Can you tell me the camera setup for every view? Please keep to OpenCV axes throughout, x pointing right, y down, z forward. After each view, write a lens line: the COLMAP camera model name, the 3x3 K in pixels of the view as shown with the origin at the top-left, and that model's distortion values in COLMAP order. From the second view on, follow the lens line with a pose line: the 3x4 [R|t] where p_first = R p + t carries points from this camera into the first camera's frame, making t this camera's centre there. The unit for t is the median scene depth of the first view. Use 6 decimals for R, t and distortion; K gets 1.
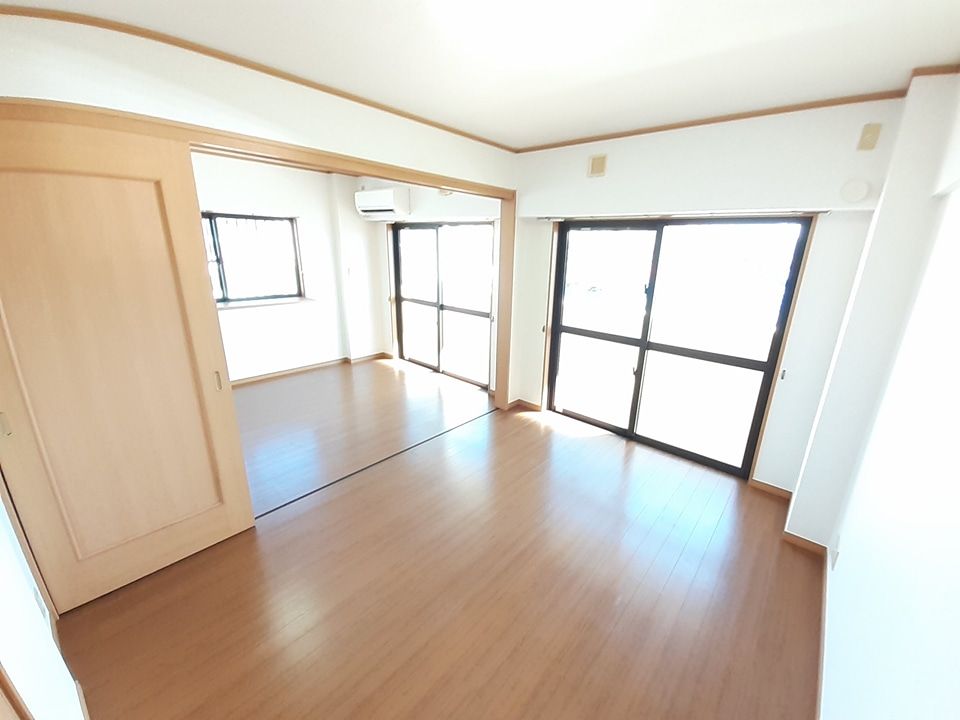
lens RADIAL K [[392.6, 0, 479.2], [0, 392.6, 369.6], [0, 0, 1]] dist [0.002144, 0.000103]
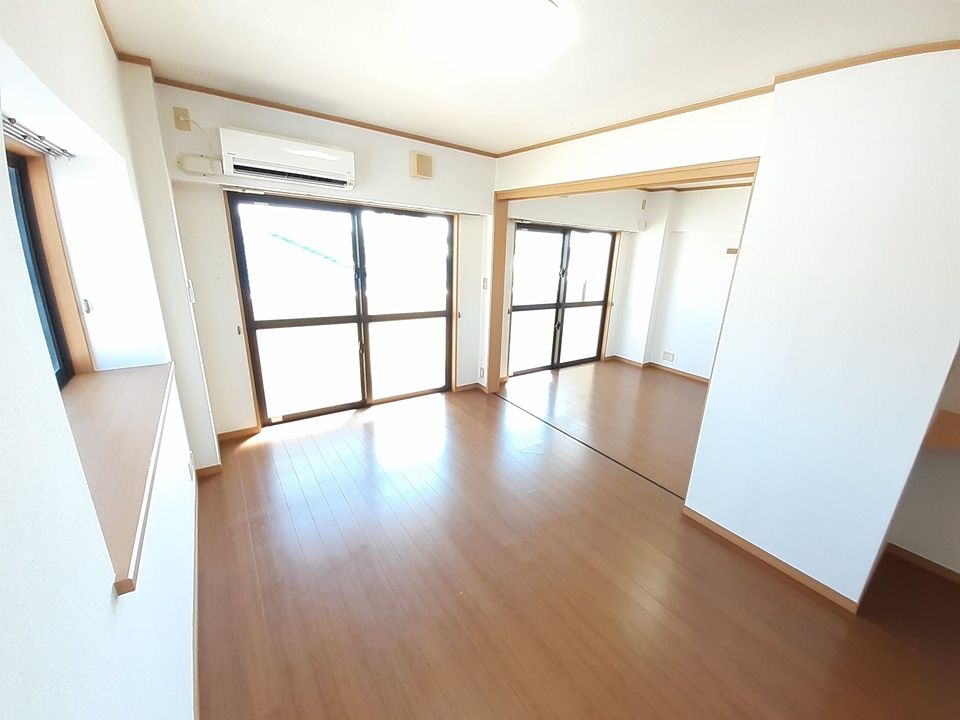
lens RADIAL K [[385.5, 0, 463.9], [0, 385.5, 342.1], [0, 0, 1]] dist [0.019087, 0.000127]
pose [[0.219202, -0.265286, 0.938922, -0.559521], [0.241215, 0.947188, 0.211307, -0.168075], [-0.945392, 0.180163, 0.271616, 0.474110]]
